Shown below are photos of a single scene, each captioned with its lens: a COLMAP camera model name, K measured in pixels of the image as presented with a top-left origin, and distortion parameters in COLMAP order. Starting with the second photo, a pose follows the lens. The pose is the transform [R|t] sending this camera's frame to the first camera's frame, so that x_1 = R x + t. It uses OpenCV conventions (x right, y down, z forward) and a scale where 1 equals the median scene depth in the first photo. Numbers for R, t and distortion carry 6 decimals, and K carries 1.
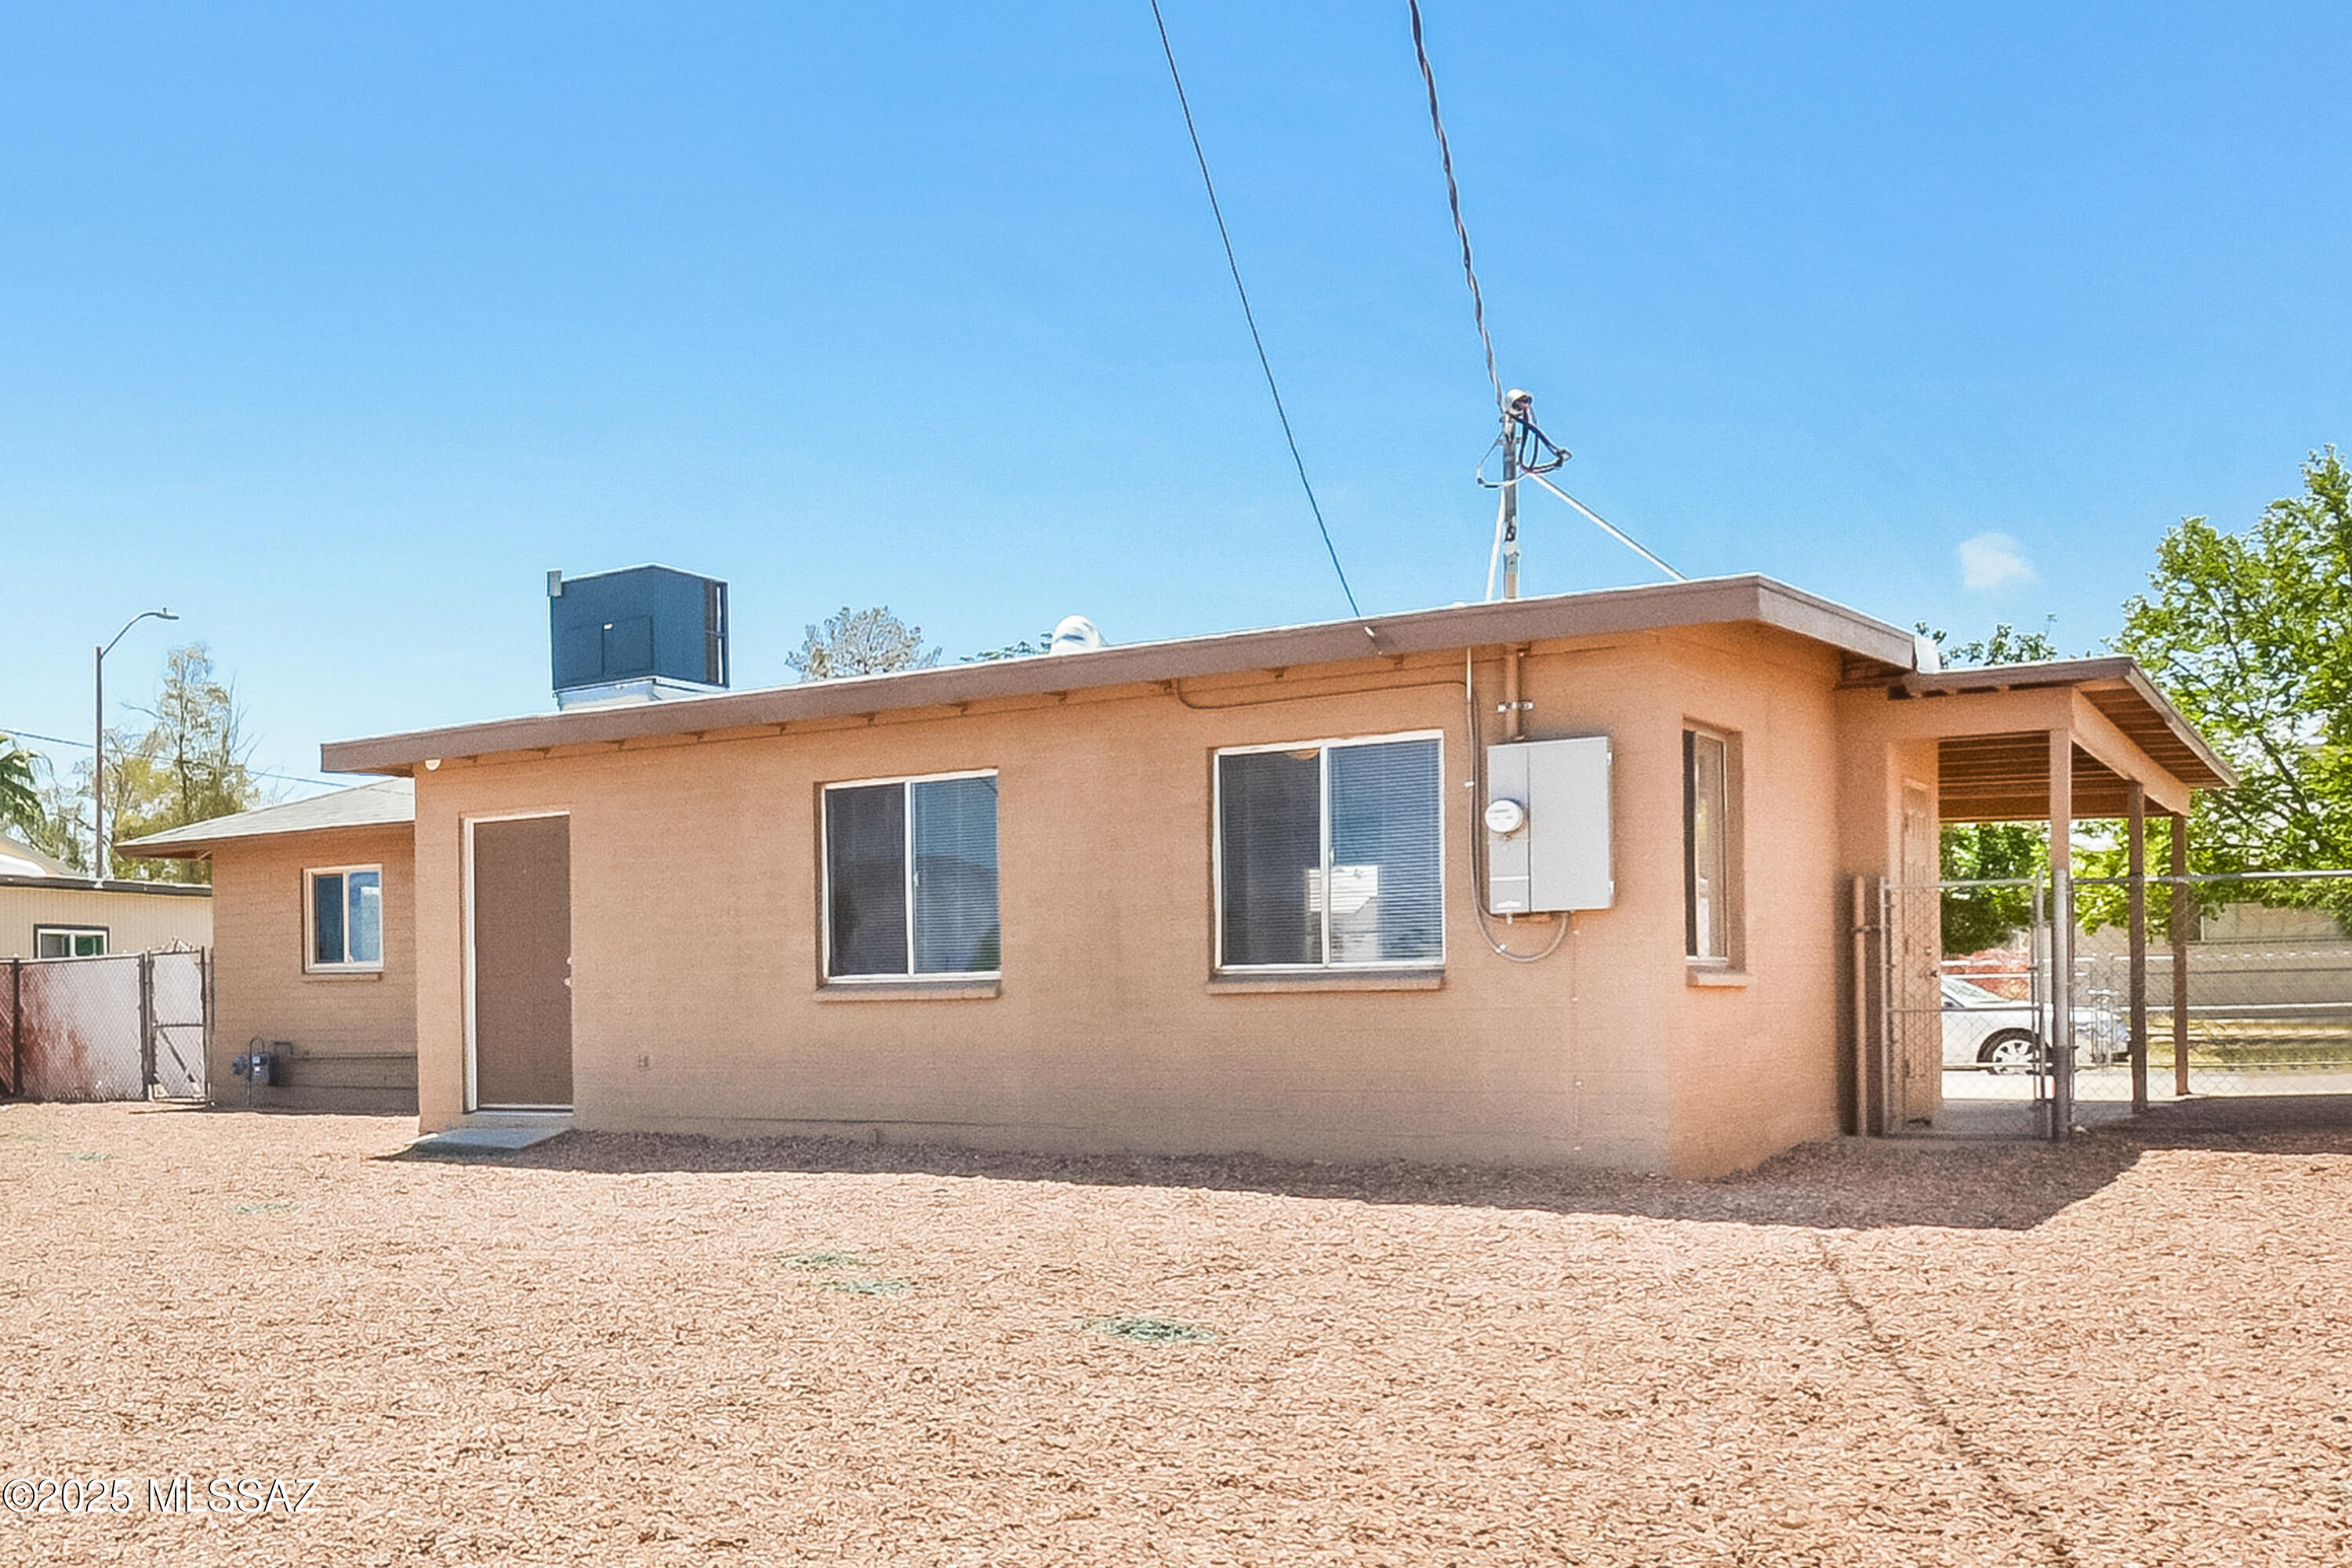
lens RADIAL K [[1052.6, 0, 1176.0], [0, 1052.6, 784.0], [0, 0, 1]] dist [0.000602, -0.000065]
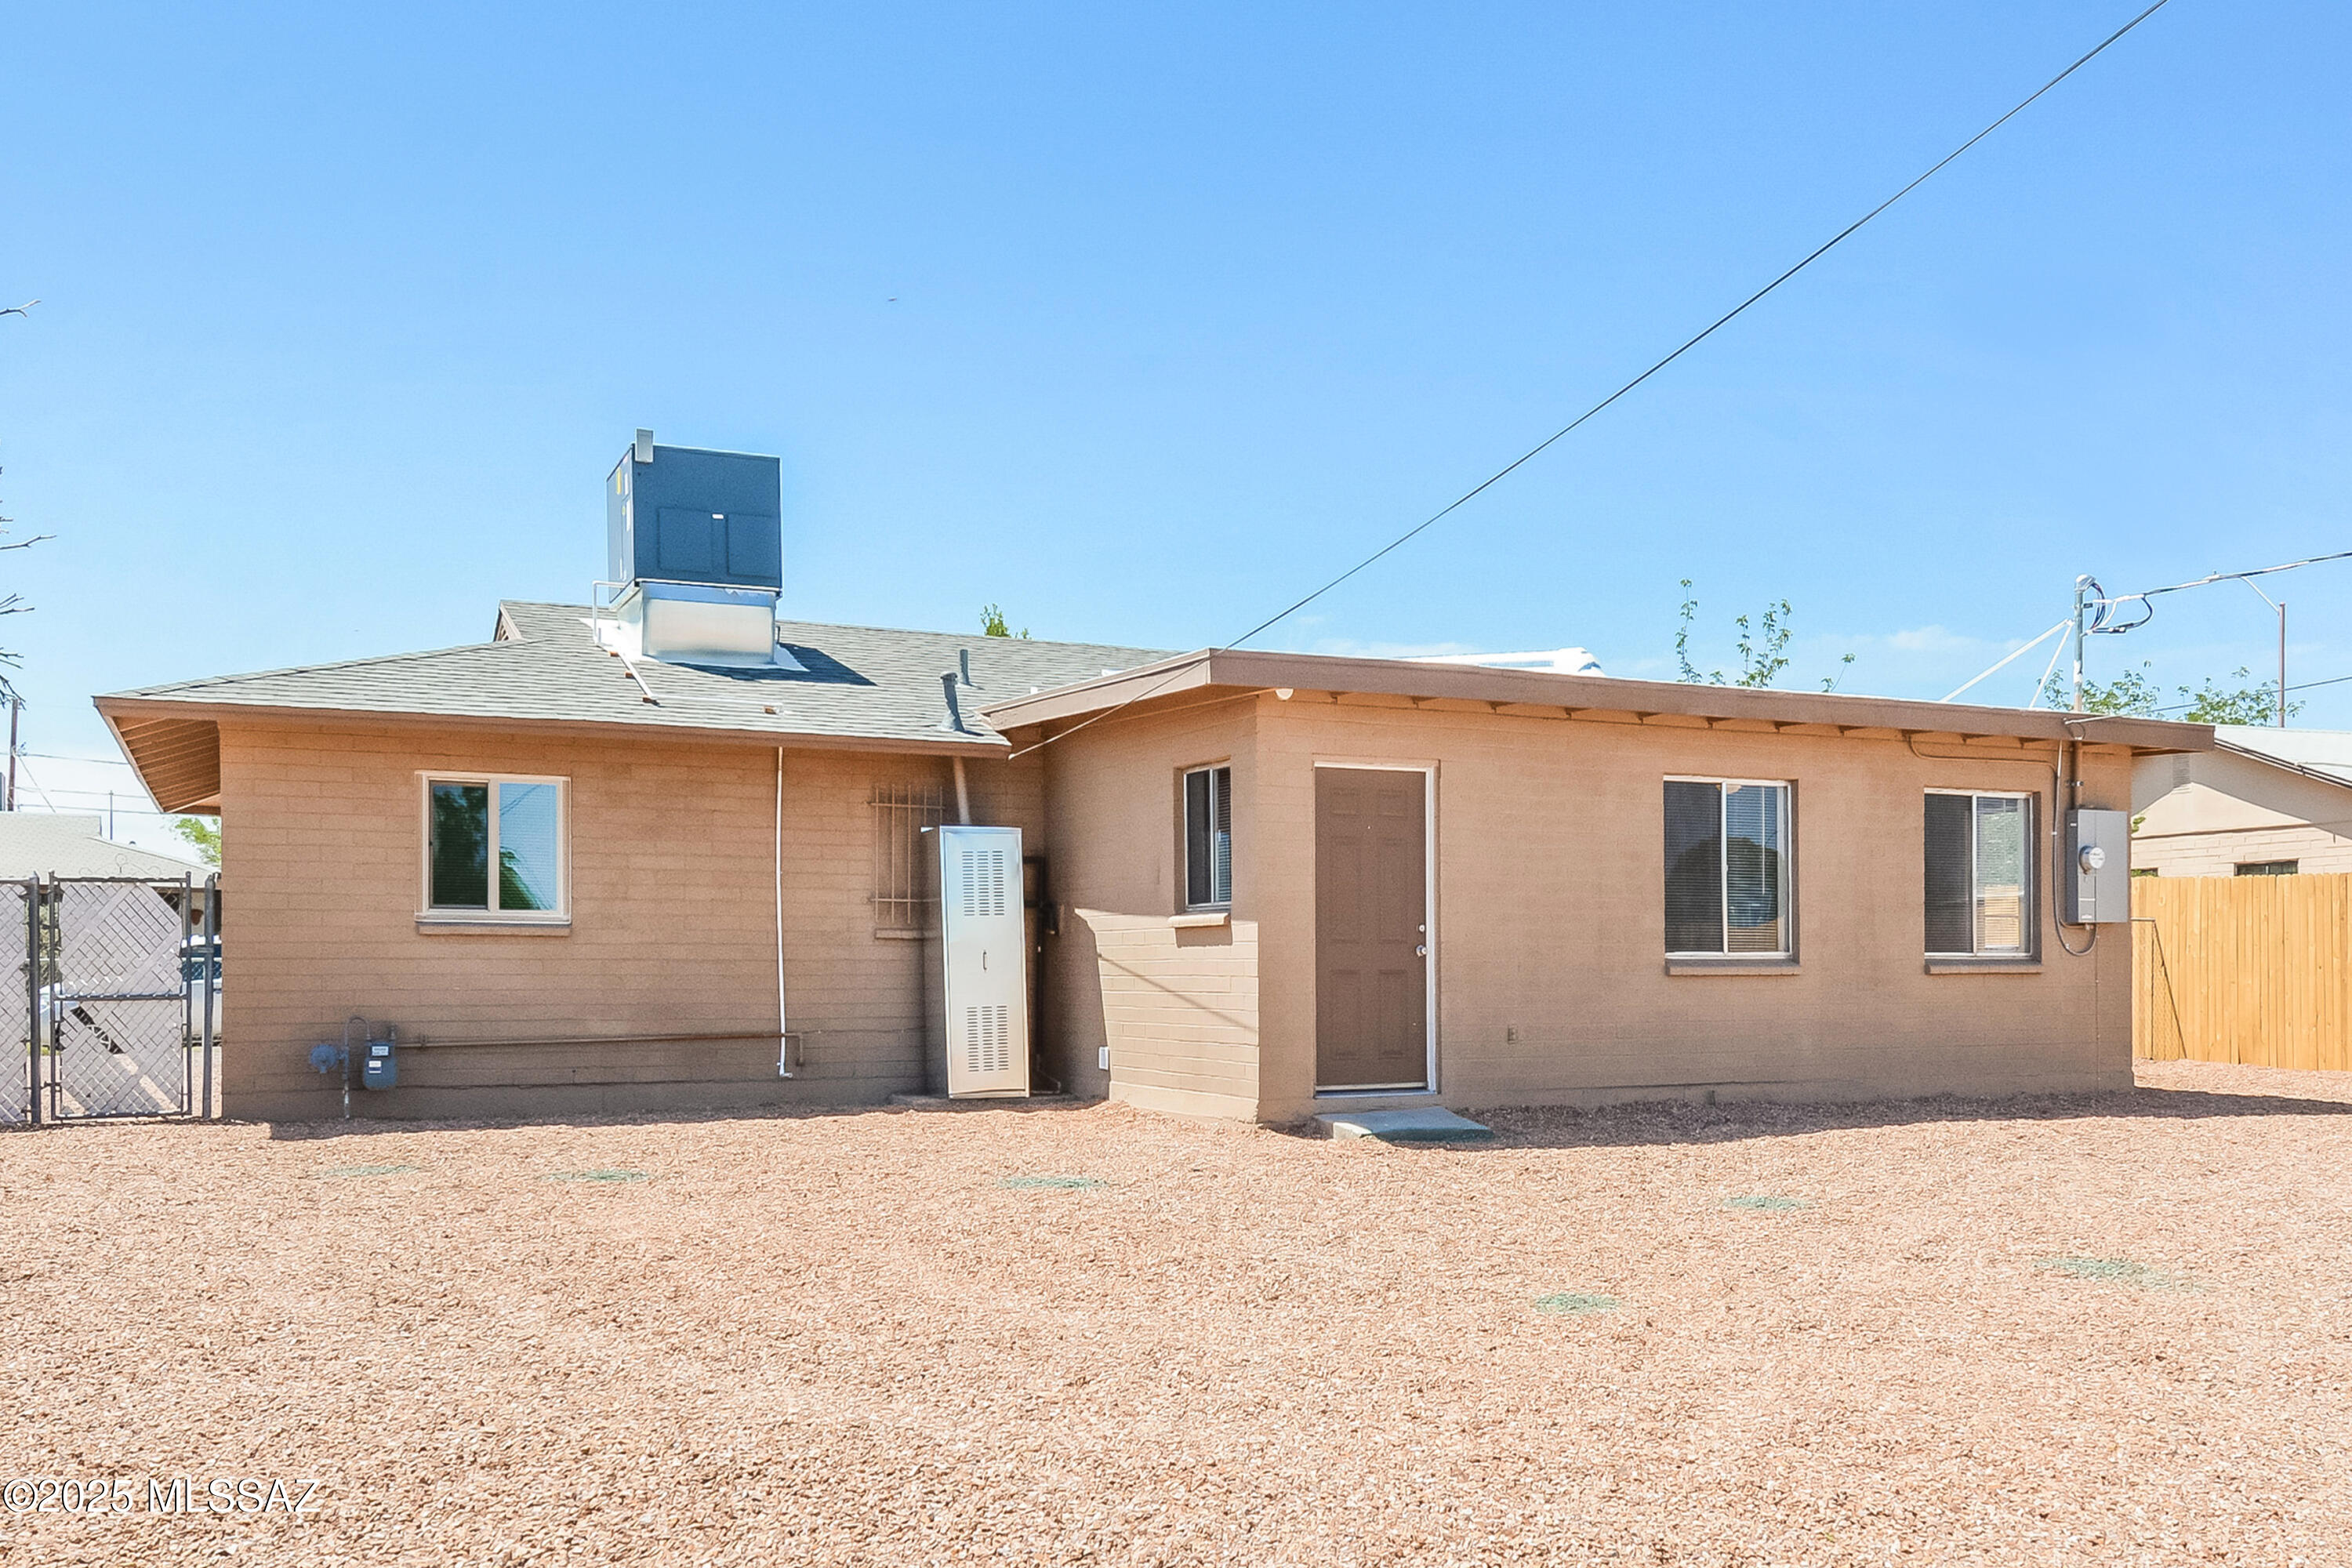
lens RADIAL K [[935.1, 0, 1176.0], [0, 935.1, 784.0], [0, 0, 1]] dist [-0.001169, -0.000108]
pose [[0.866648, 0.113292, 0.485886, -1.218414], [-0.111097, 0.993247, -0.033434, 0.095779], [-0.486393, -0.025005, 0.873382, 0.396854]]
